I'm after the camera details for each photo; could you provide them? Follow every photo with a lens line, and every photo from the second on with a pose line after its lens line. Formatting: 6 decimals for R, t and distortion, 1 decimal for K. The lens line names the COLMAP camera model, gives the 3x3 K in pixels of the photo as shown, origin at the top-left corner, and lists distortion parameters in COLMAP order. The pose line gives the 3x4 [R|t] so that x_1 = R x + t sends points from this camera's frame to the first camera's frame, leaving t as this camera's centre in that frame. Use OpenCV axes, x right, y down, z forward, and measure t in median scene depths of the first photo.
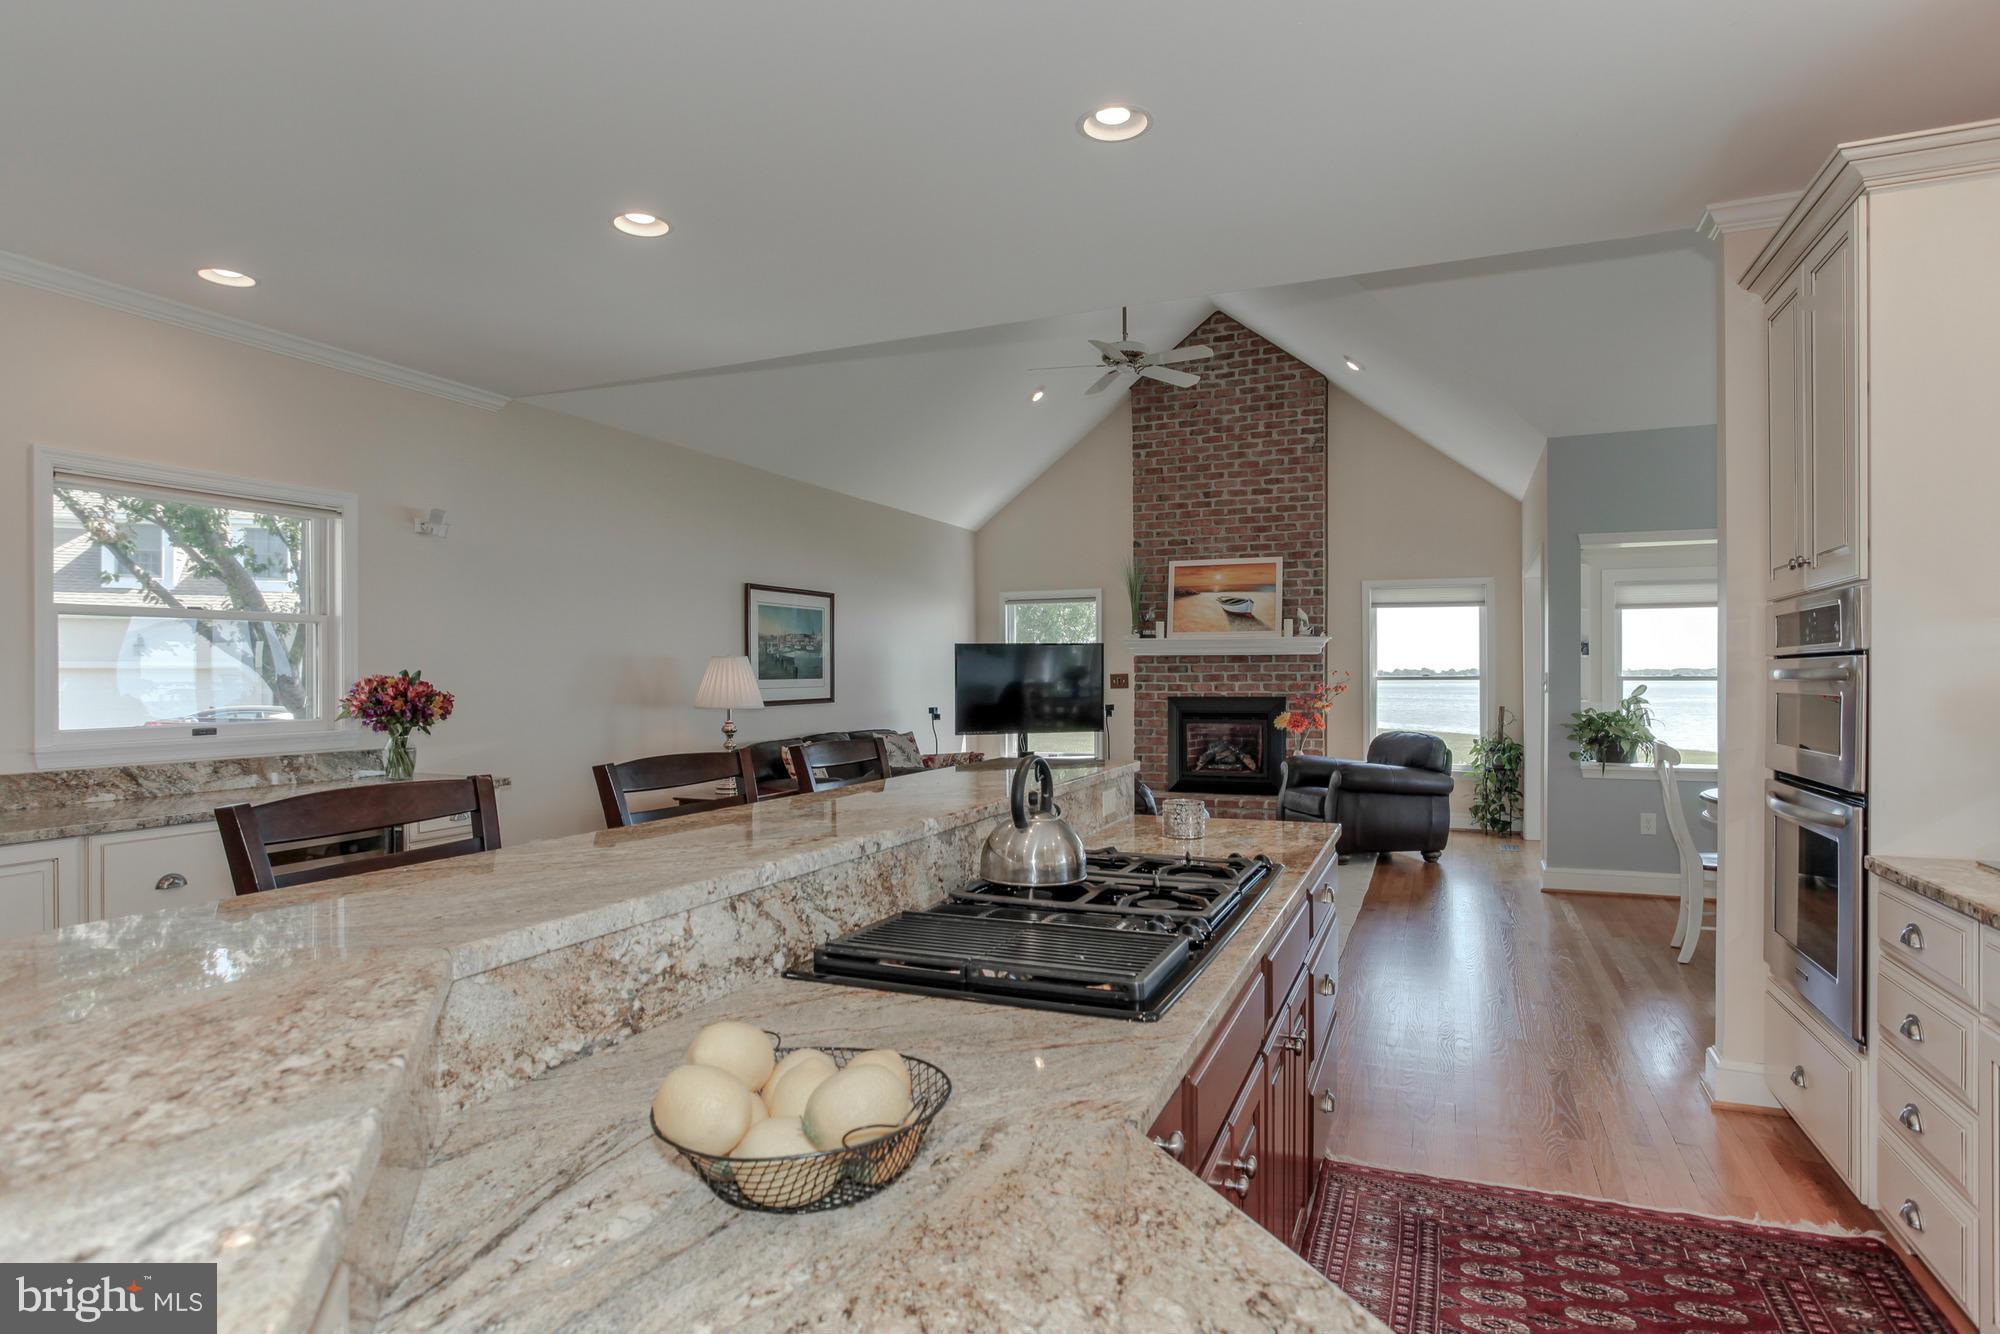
lens RADIAL K [[1059.6, 0, 1000.0], [0, 1059.6, 667.0], [0, 0, 1]] dist [-0.002985, 0.000316]
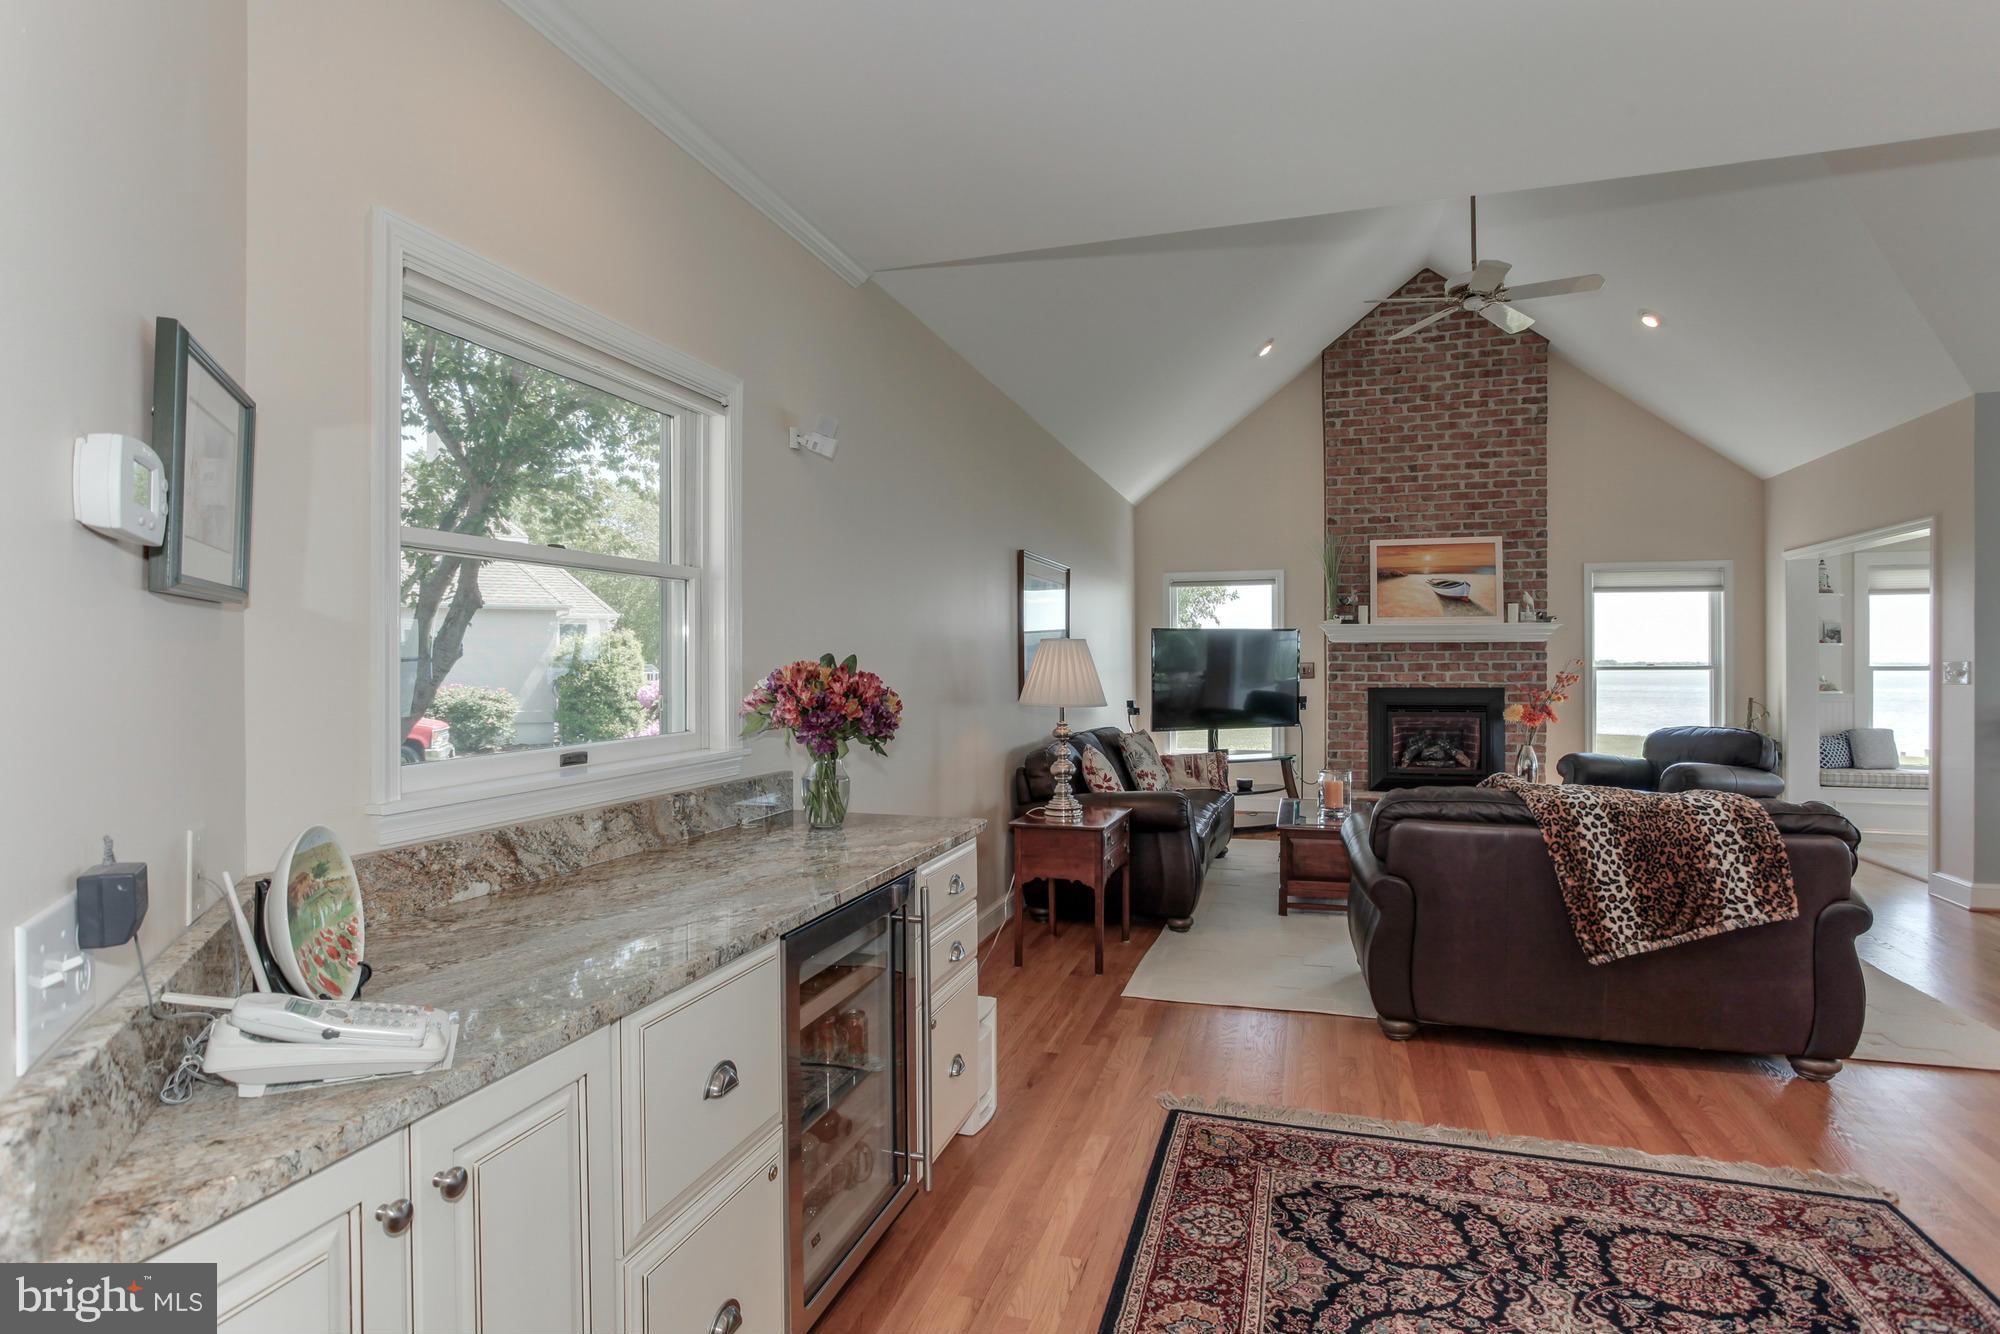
lens RADIAL K [[986.7, 0, 1001.5], [0, 986.7, 670.8], [0, 0, 1]] dist [-0.053085, 0.045127]
pose [[0.995320, -0.001026, 0.096633, -0.246188], [-0.000226, 0.999916, 0.012944, 0.002456], [-0.096638, -0.012905, 0.995236, 0.190061]]
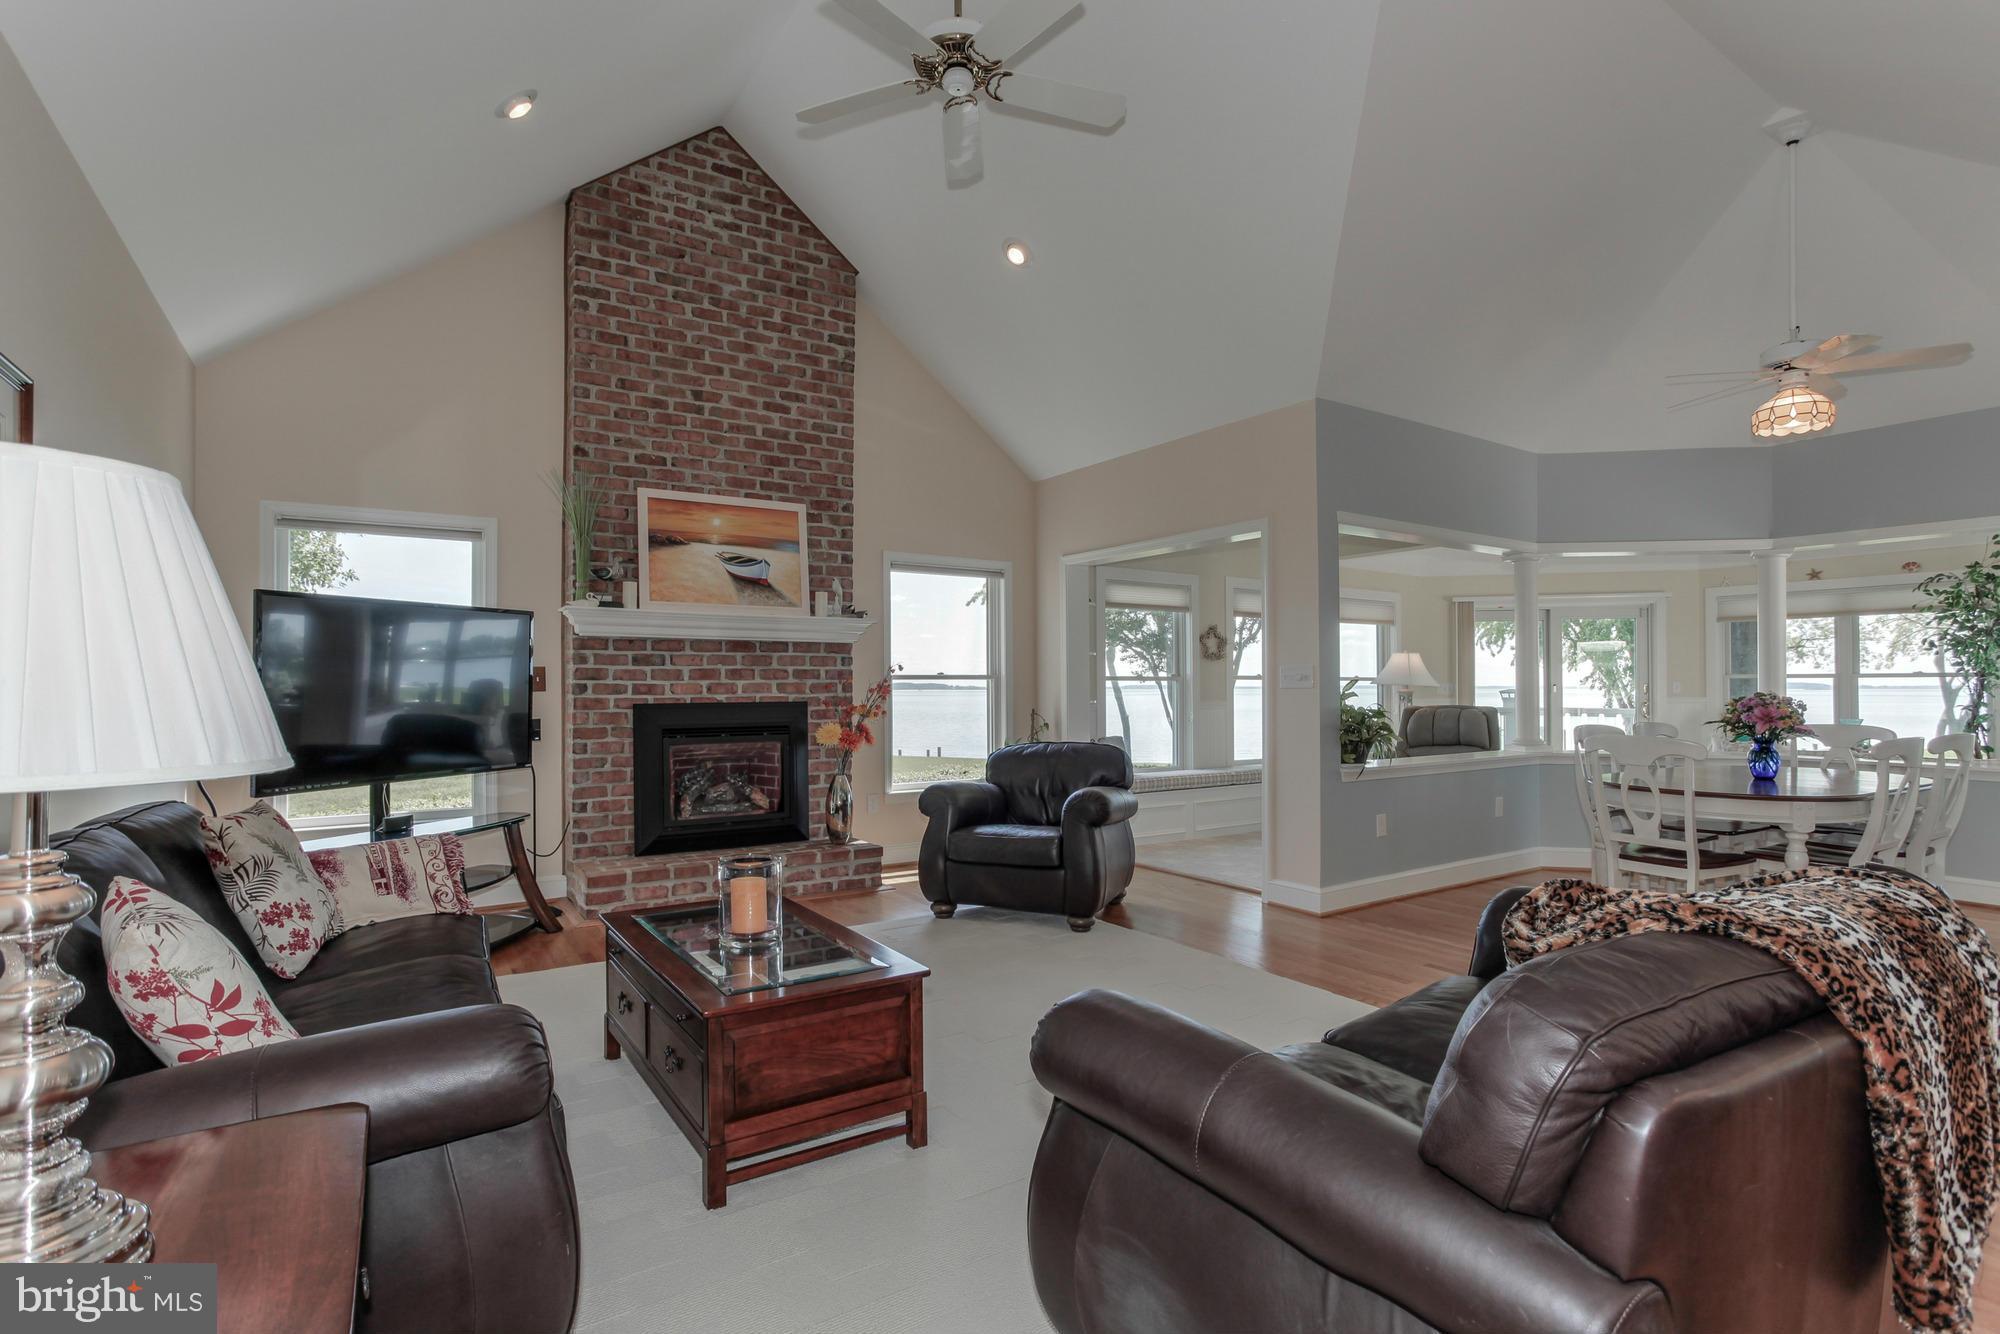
lens RADIAL K [[986.7, 0, 1001.5], [0, 986.7, 670.8], [0, 0, 1]] dist [-0.053085, 0.045127]
pose [[0.563340, 0.013479, 0.826115, -0.200116], [-0.006038, 0.999907, -0.012197, 0.014642], [-0.826203, 0.001883, 0.563369, 0.510411]]
